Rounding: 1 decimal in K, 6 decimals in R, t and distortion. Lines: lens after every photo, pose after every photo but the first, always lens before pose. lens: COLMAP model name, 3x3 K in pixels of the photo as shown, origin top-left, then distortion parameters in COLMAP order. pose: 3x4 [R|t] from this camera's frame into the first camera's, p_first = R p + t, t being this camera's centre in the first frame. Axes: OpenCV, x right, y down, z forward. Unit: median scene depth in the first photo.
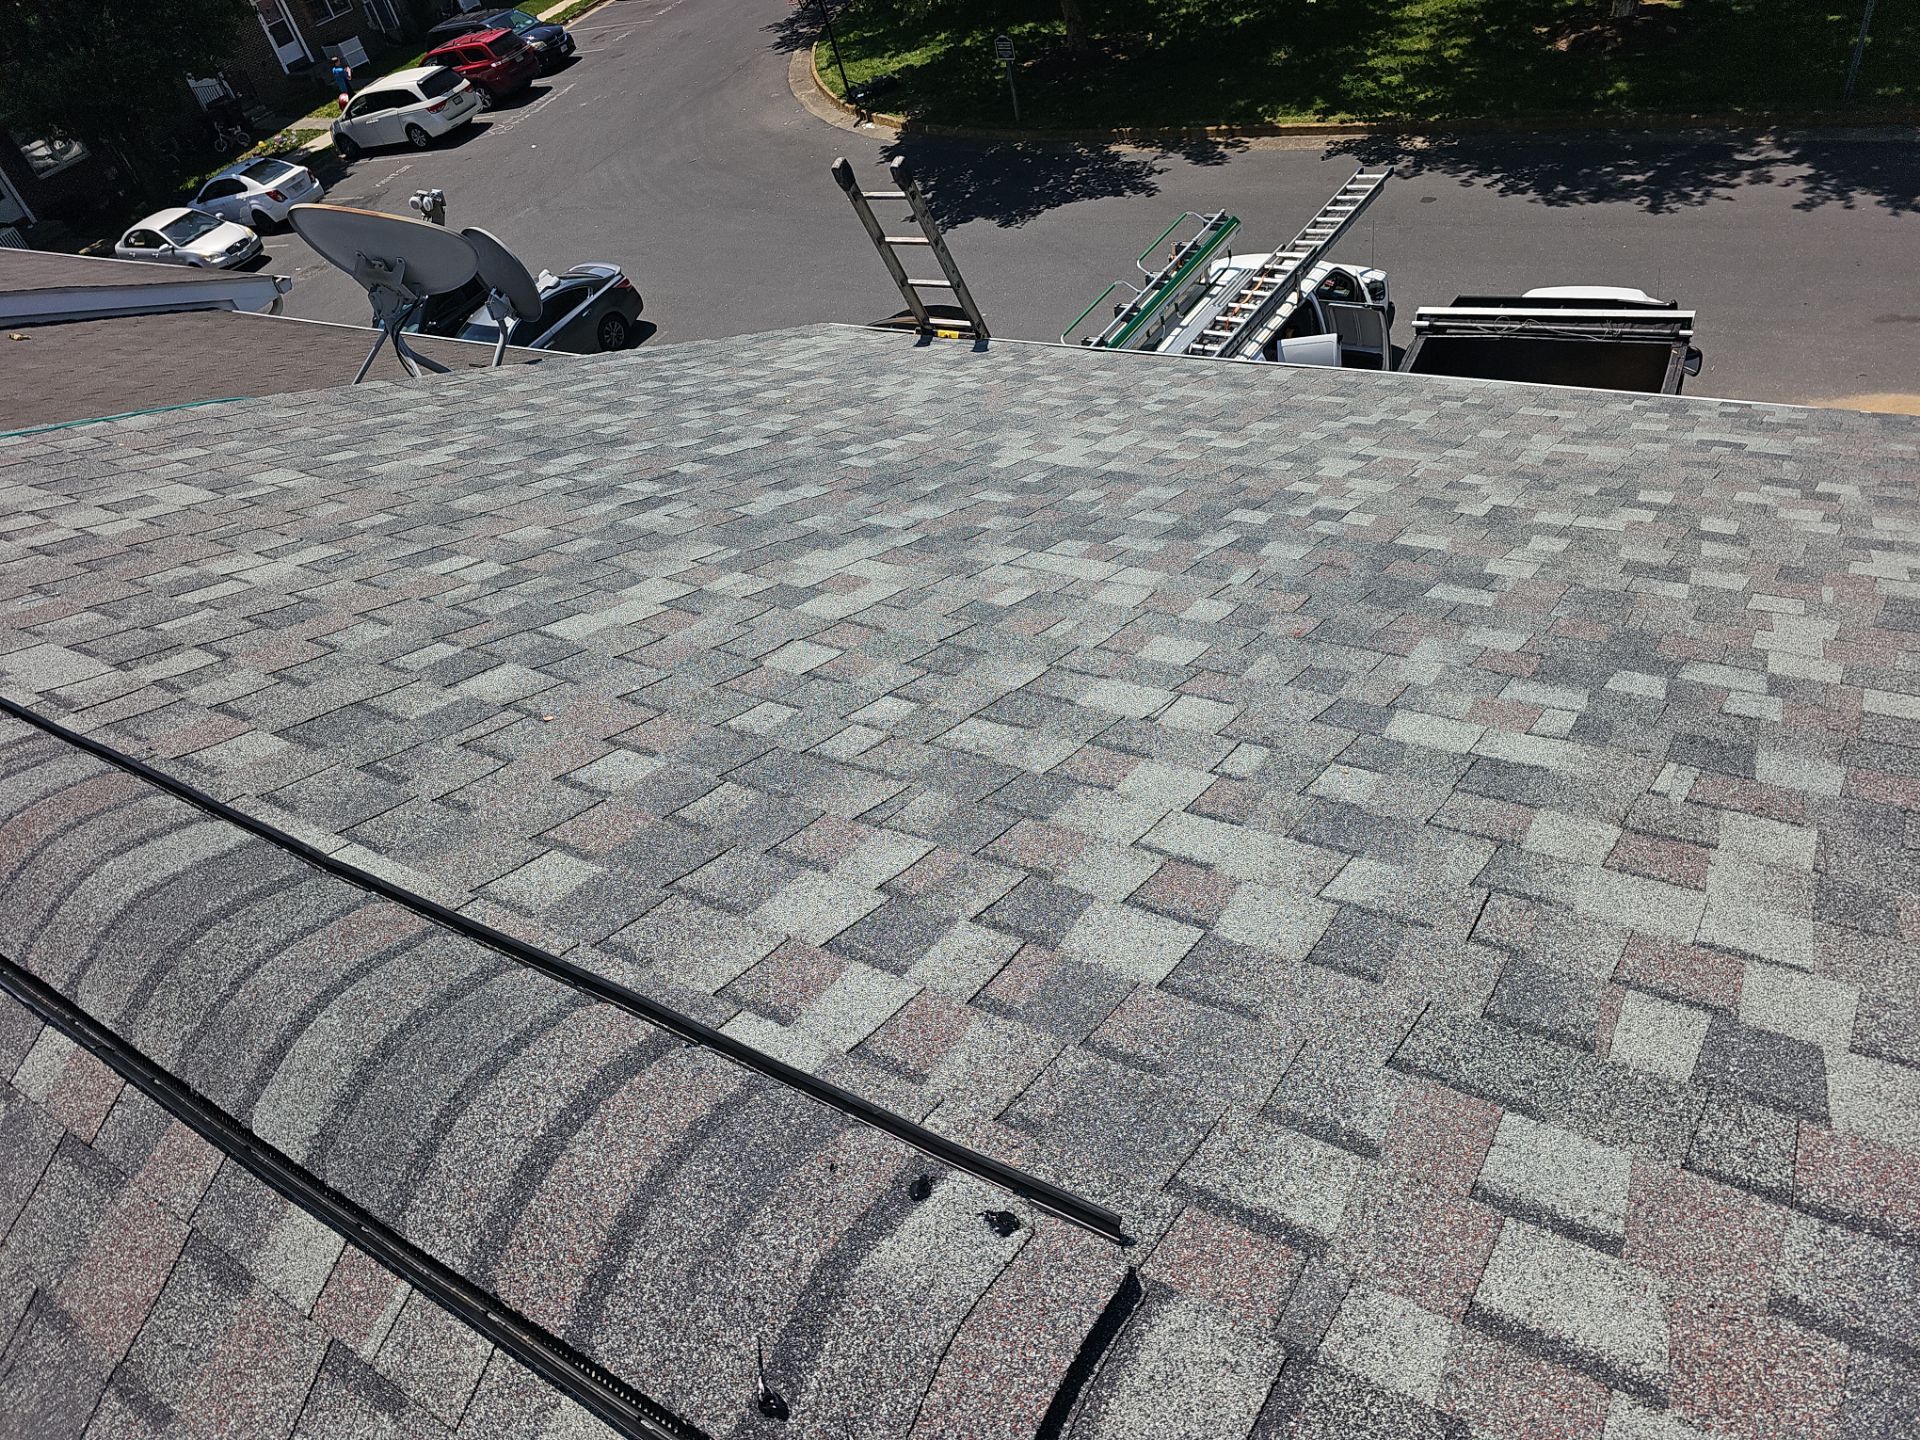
lens RADIAL K [[1194.1, 0, 968.7], [0, 1194.1, 680.8], [0, 0, 1]] dist [0.067104, -0.055382]
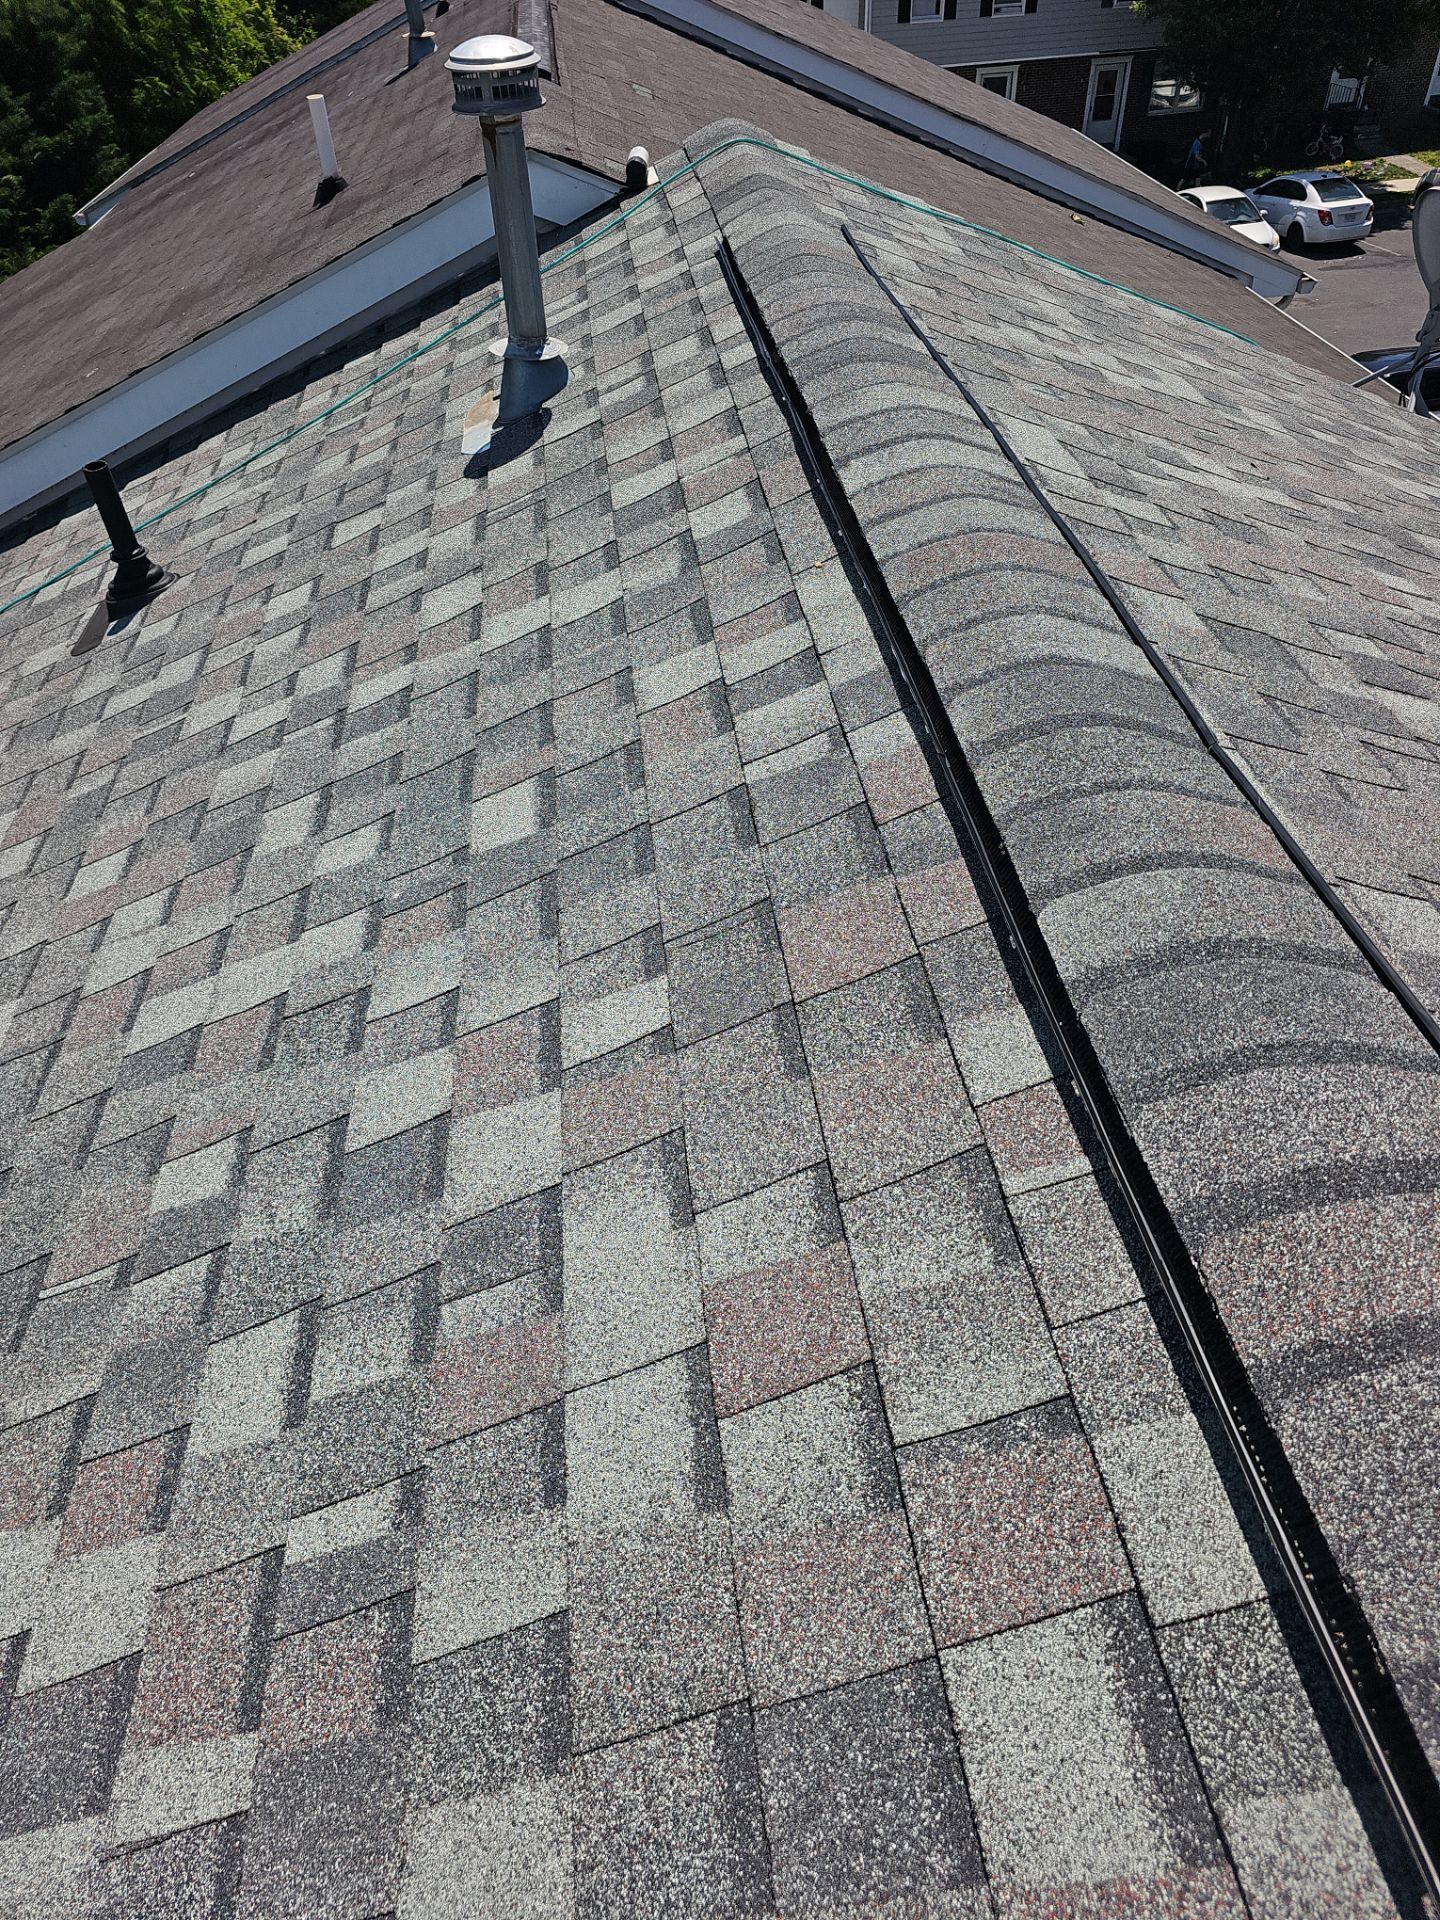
lens RADIAL K [[1185.1, 0, 720.0], [0, 1185.1, 960.0], [0, 0, 1]] dist [0.002576, 0.000076]
pose [[0.596881, 0.668345, -0.443901, -0.213918], [-0.607062, 0.737949, 0.294798, 0.187445], [0.524603, 0.093516, 0.846195, 0.082717]]
